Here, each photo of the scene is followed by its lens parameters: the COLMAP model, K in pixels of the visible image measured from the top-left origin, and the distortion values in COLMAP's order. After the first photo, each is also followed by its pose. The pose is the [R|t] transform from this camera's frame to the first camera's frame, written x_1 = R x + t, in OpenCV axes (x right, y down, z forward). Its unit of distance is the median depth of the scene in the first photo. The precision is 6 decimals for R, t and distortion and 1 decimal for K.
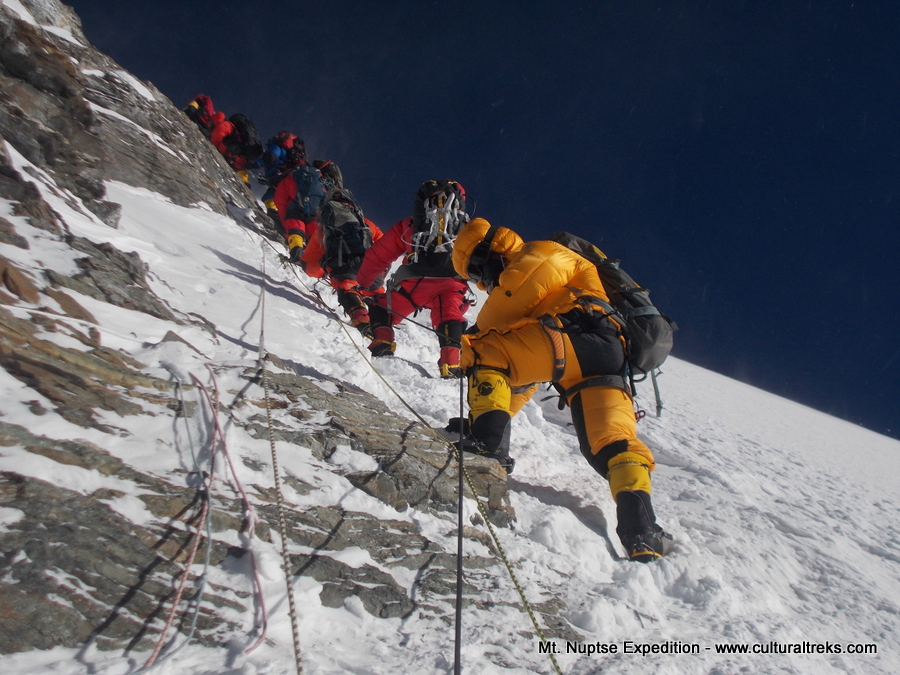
lens RADIAL K [[1311.4, 0, 450.0], [0, 1311.4, 337.2], [0, 0, 1]] dist [-0.039991, 0.000000]
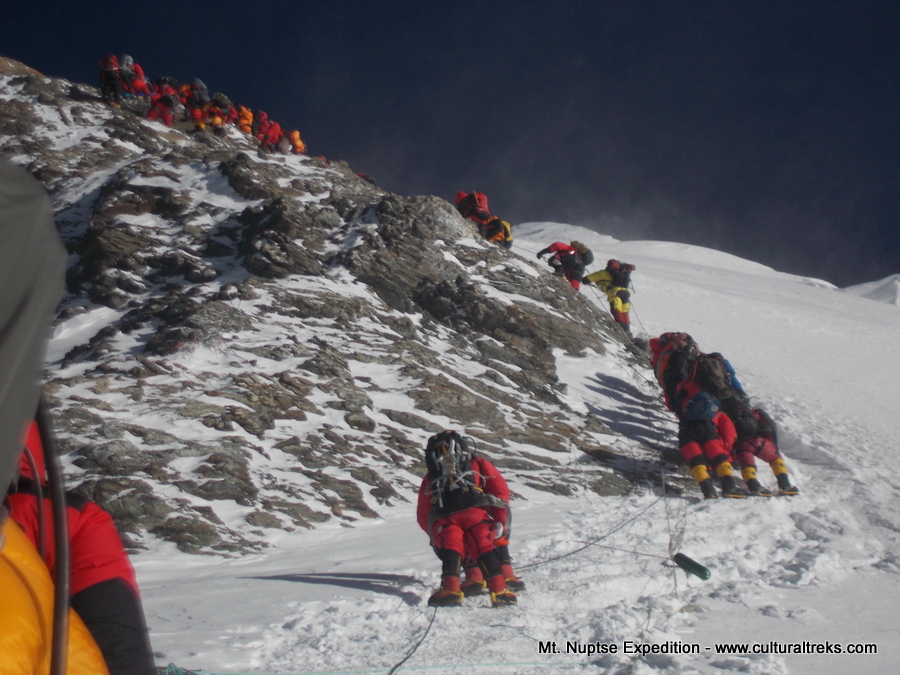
lens RADIAL K [[2594.6, 0, 449.9], [0, 2594.6, 337.4], [0, 0, 1]] dist [0.084413, 0.000000]
pose [[0.965040, -0.156261, -0.210431, 0.262358], [0.149030, 0.987573, -0.049890, 0.002572], [0.215612, 0.016785, 0.976335, -1.796537]]
